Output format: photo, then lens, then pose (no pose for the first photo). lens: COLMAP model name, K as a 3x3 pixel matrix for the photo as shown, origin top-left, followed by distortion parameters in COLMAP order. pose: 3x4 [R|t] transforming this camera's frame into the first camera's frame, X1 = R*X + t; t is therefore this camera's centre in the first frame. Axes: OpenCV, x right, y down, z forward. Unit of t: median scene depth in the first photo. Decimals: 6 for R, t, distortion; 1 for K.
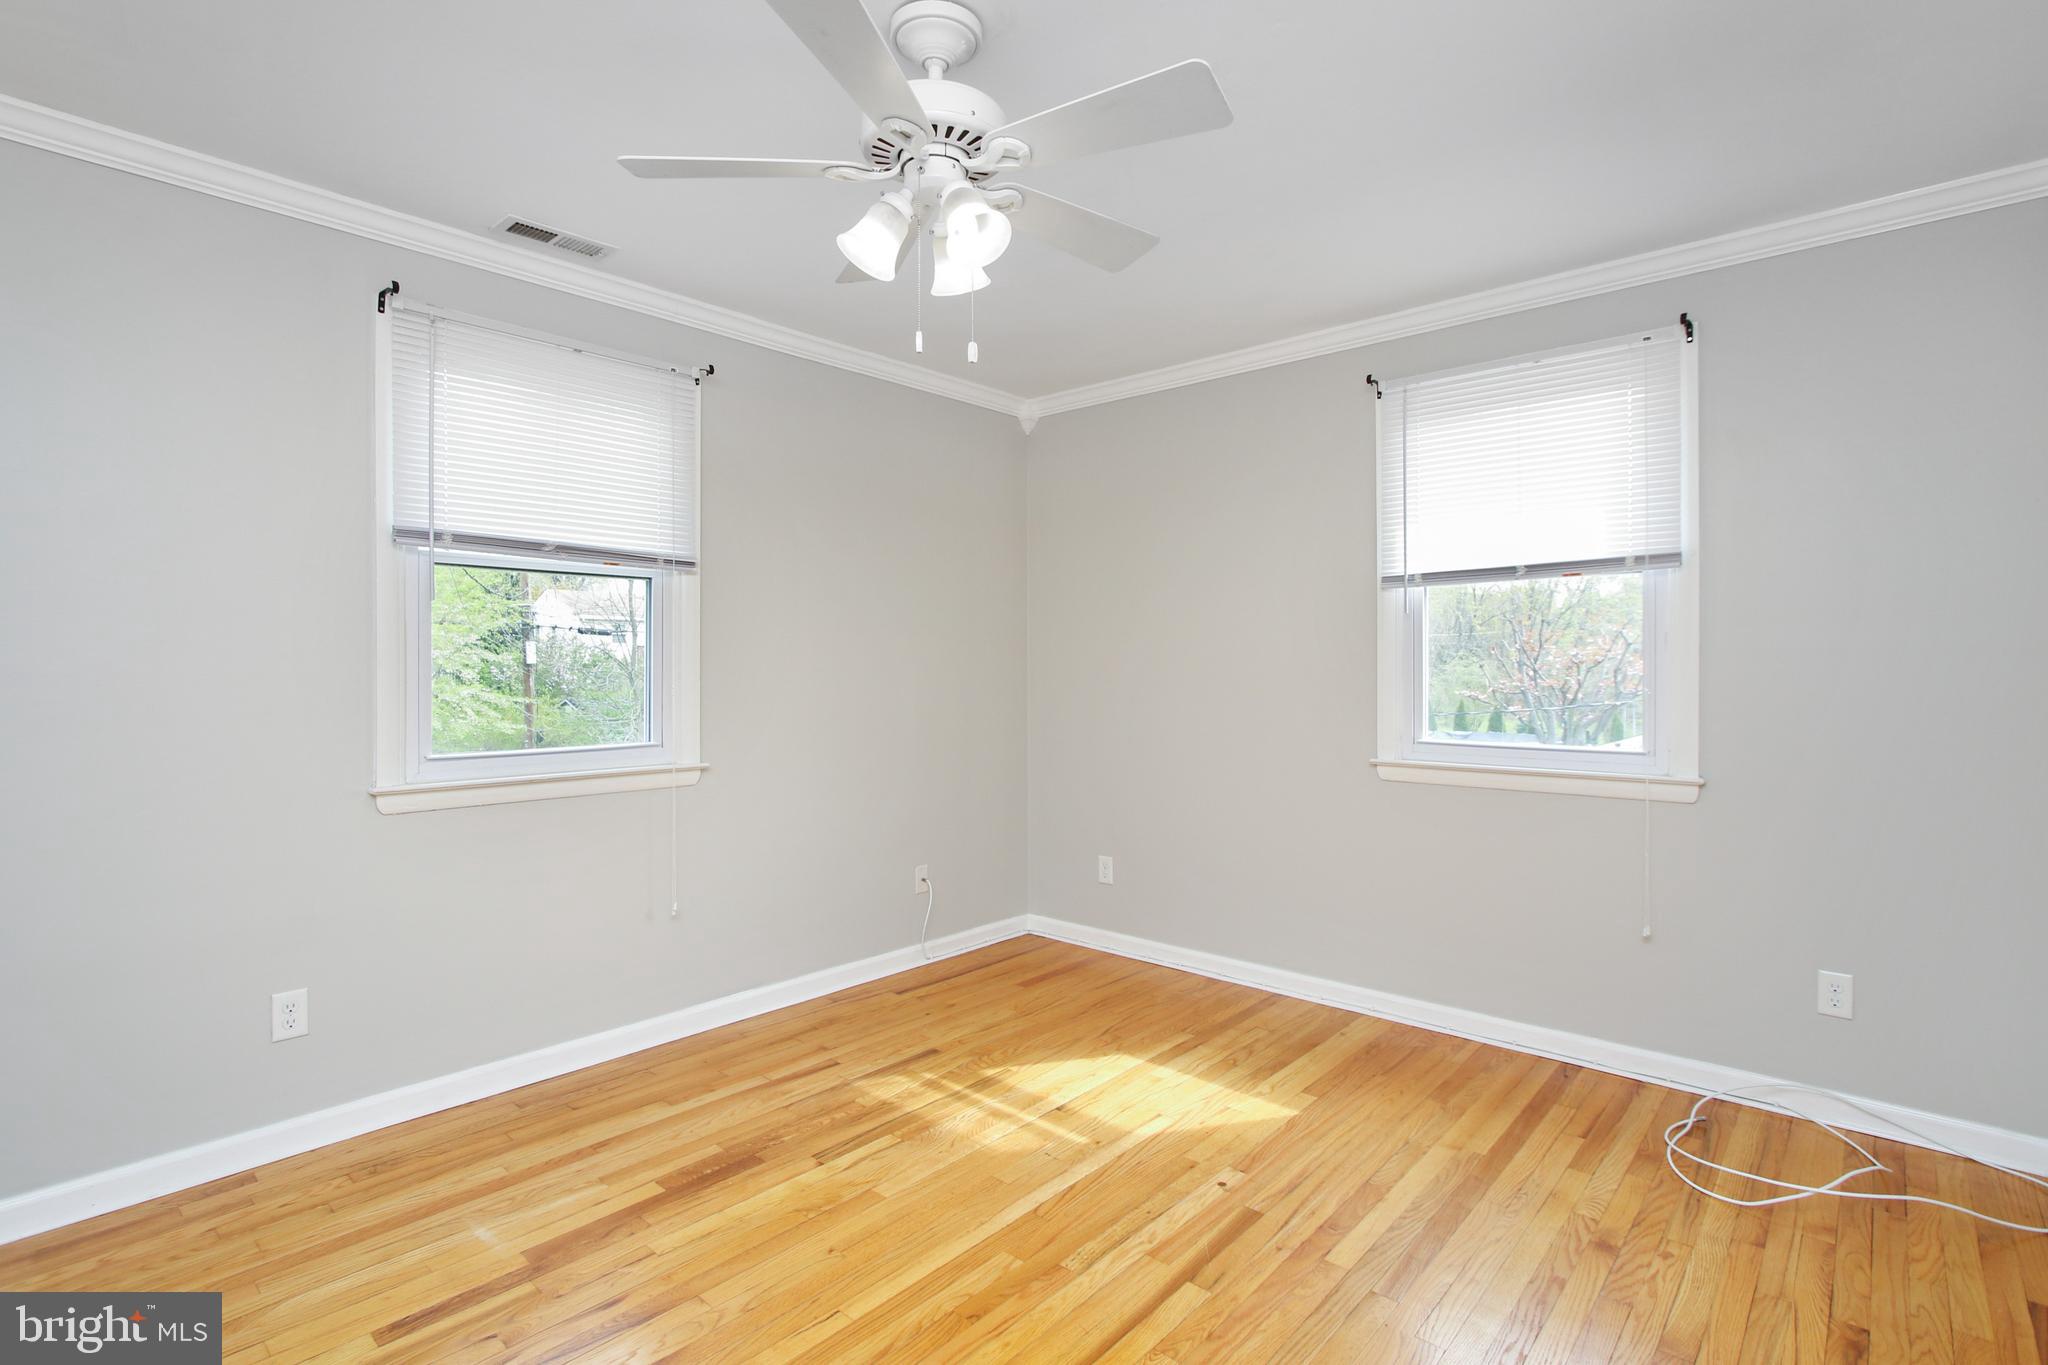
lens RADIAL K [[986.0, 0, 1022.9], [0, 986.0, 670.7], [0, 0, 1]] dist [-0.005942, 0.000427]
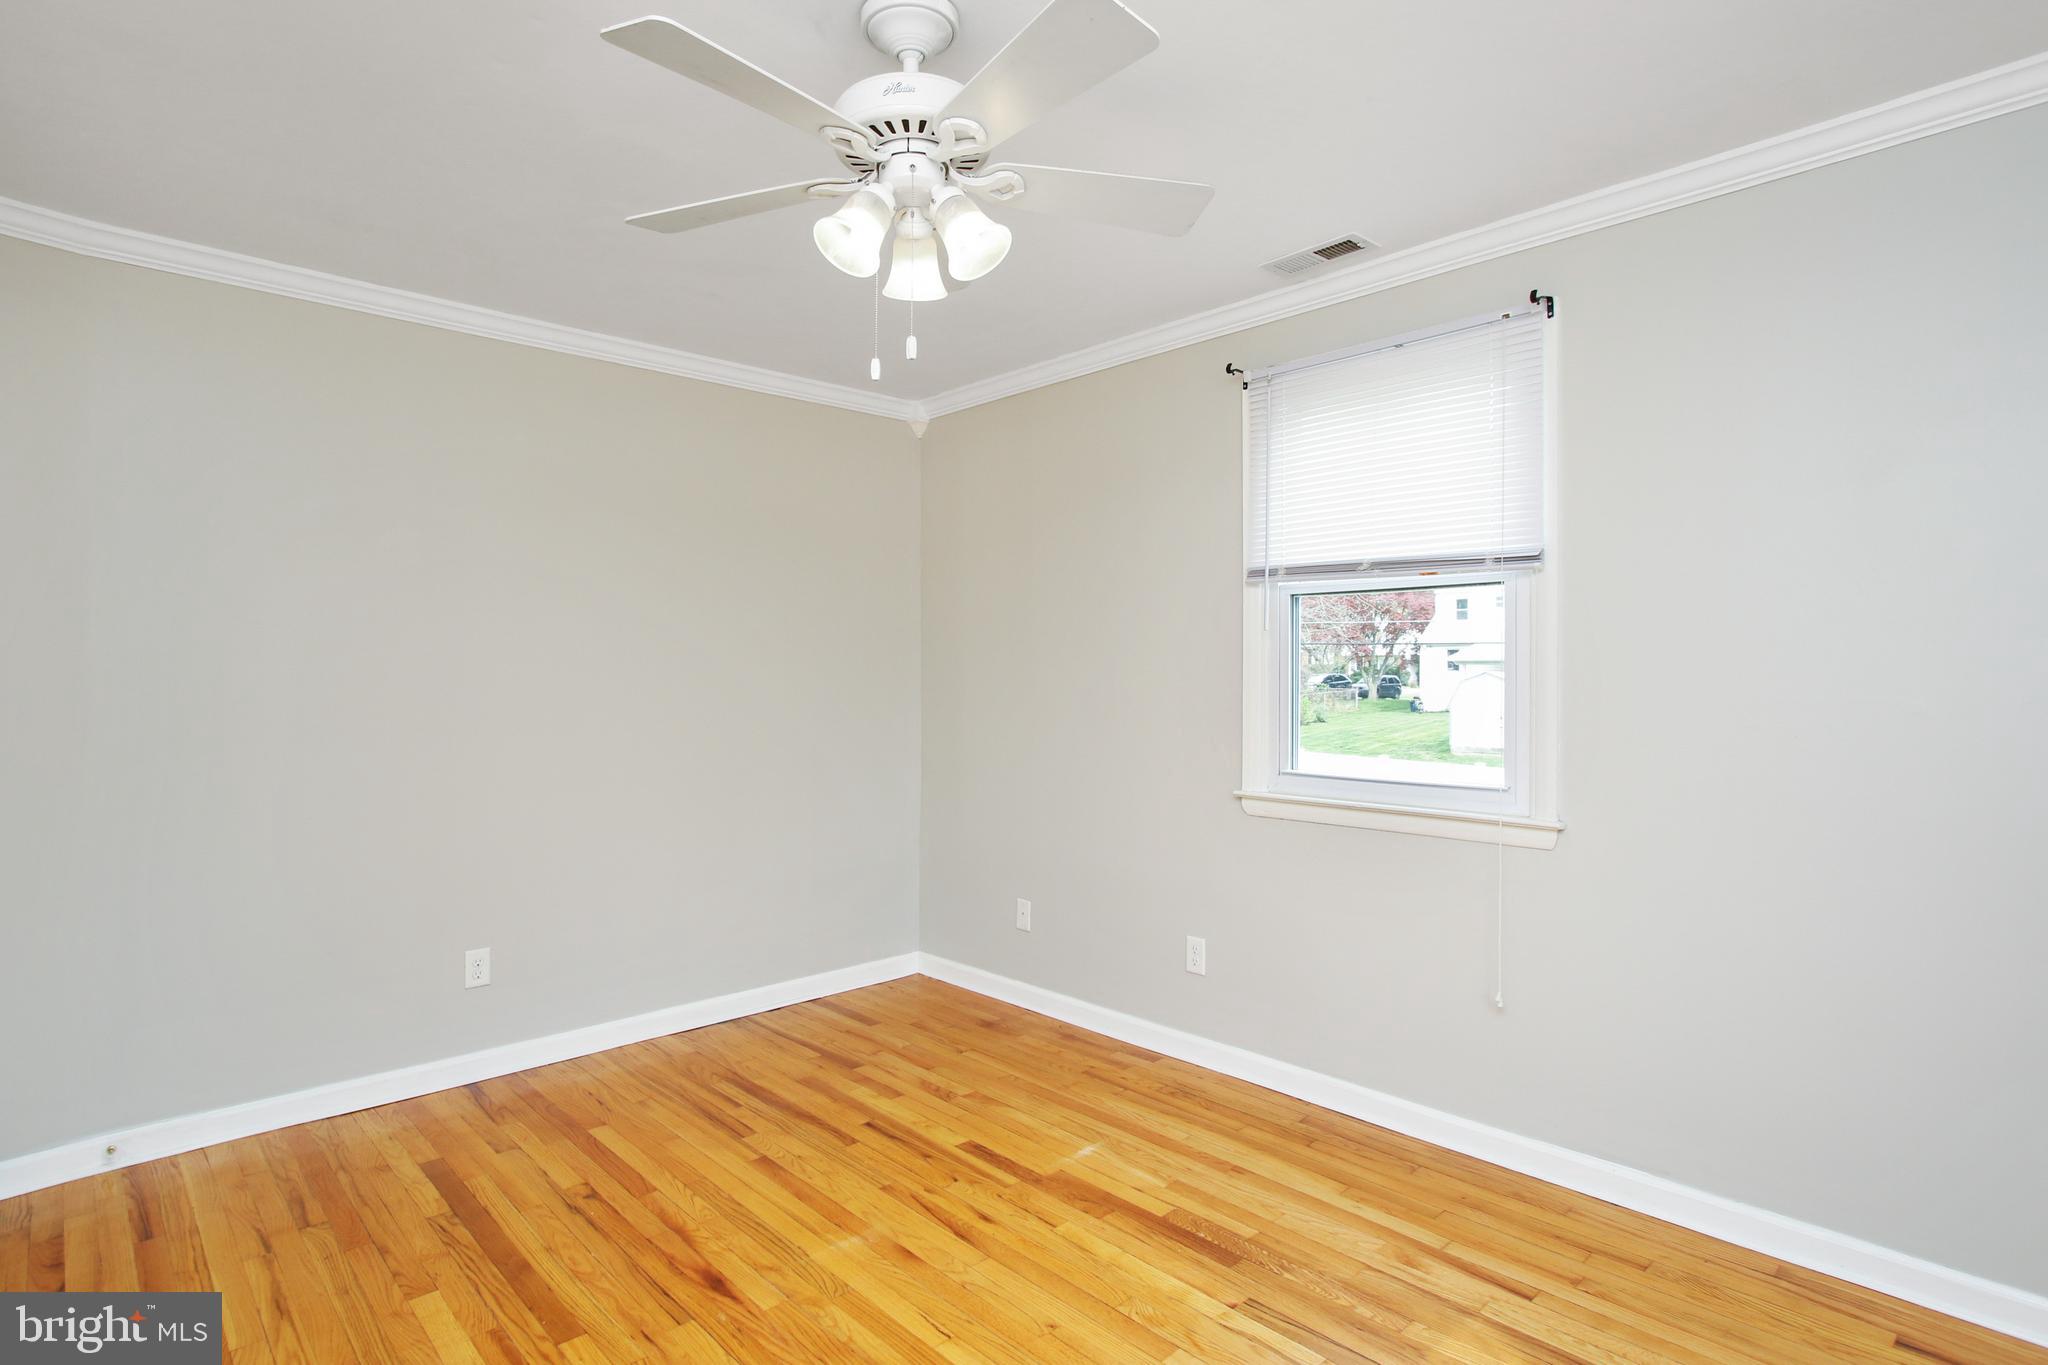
lens RADIAL K [[1078.5, 0, 1022.0], [0, 1078.5, 672.6], [0, 0, 1]] dist [-0.003232, -0.000817]
pose [[-0.099806, 0.001701, -0.995005, 0.618810], [0.000354, 0.999999, 0.001674, -0.024605], [0.995007, -0.000185, -0.099807, 0.803808]]
